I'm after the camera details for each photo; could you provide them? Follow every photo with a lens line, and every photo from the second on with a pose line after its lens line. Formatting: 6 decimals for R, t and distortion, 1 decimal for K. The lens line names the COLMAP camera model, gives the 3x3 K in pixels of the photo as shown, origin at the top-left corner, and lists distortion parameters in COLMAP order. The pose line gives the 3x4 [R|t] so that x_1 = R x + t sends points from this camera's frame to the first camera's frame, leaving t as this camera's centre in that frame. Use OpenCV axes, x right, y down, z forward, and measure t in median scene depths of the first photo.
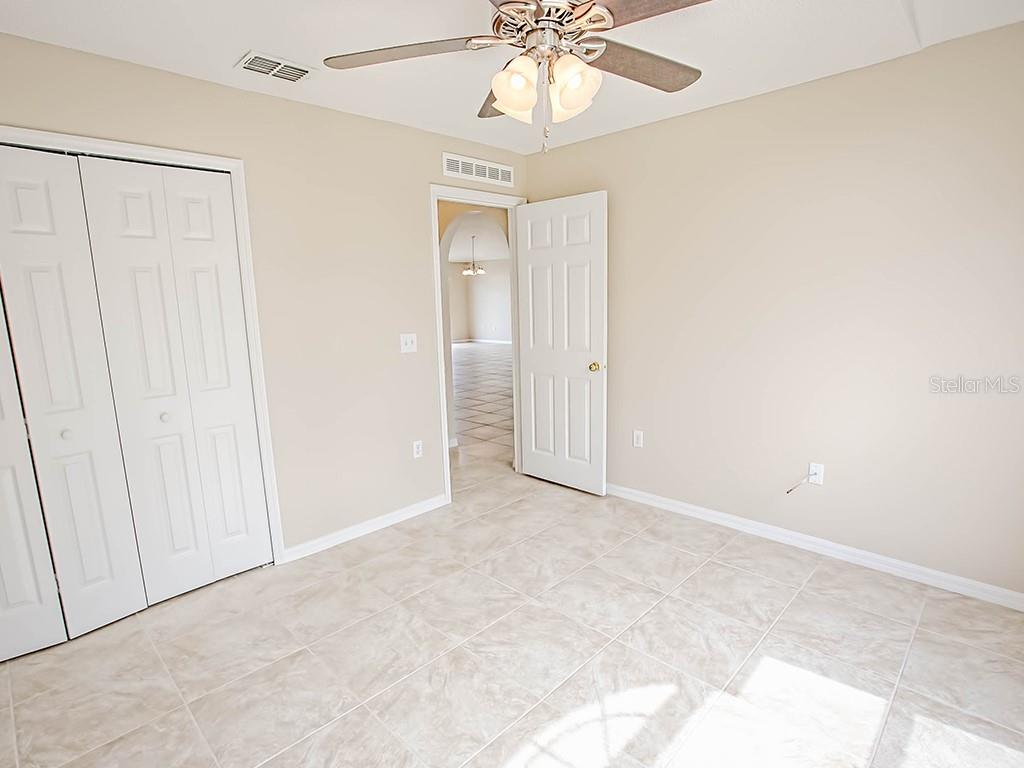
lens RADIAL K [[523.4, 0, 504.8], [0, 523.4, 388.3], [0, 0, 1]] dist [-0.059278, 0.022409]
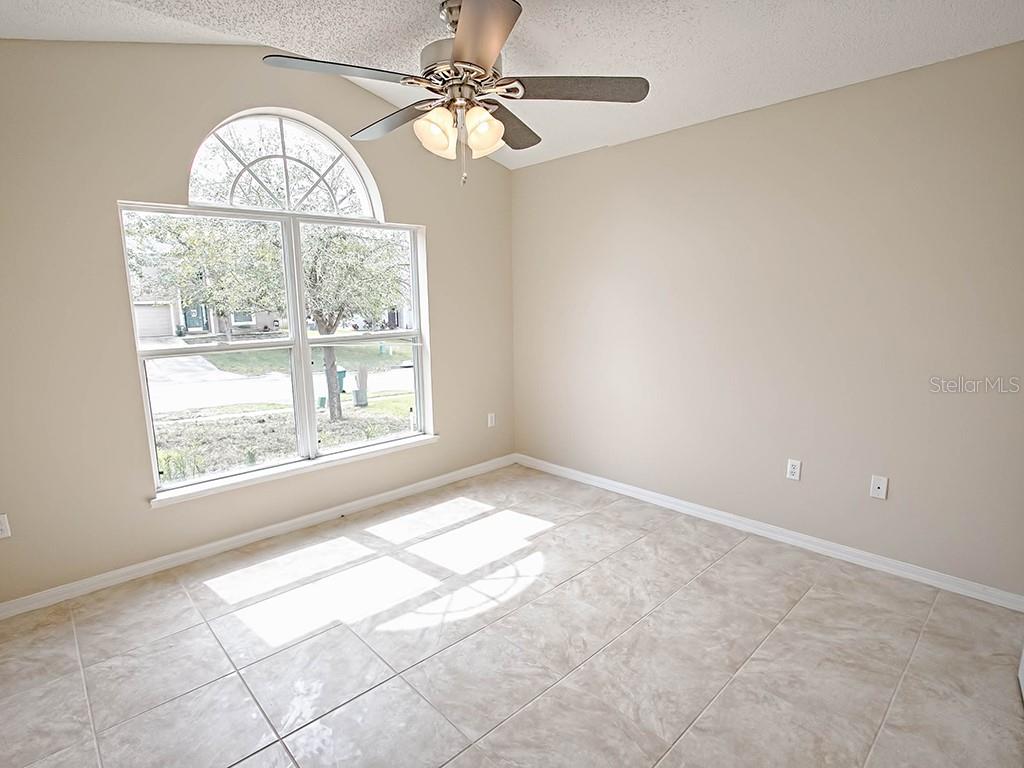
lens RADIAL K [[523.4, 0, 504.8], [0, 523.4, 388.3], [0, 0, 1]] dist [-0.059278, 0.022409]
pose [[-0.998076, 0.036546, 0.050081, -0.050791], [0.051186, 0.941532, 0.333013, -0.338922], [-0.034983, 0.334936, -0.941591, 1.912702]]
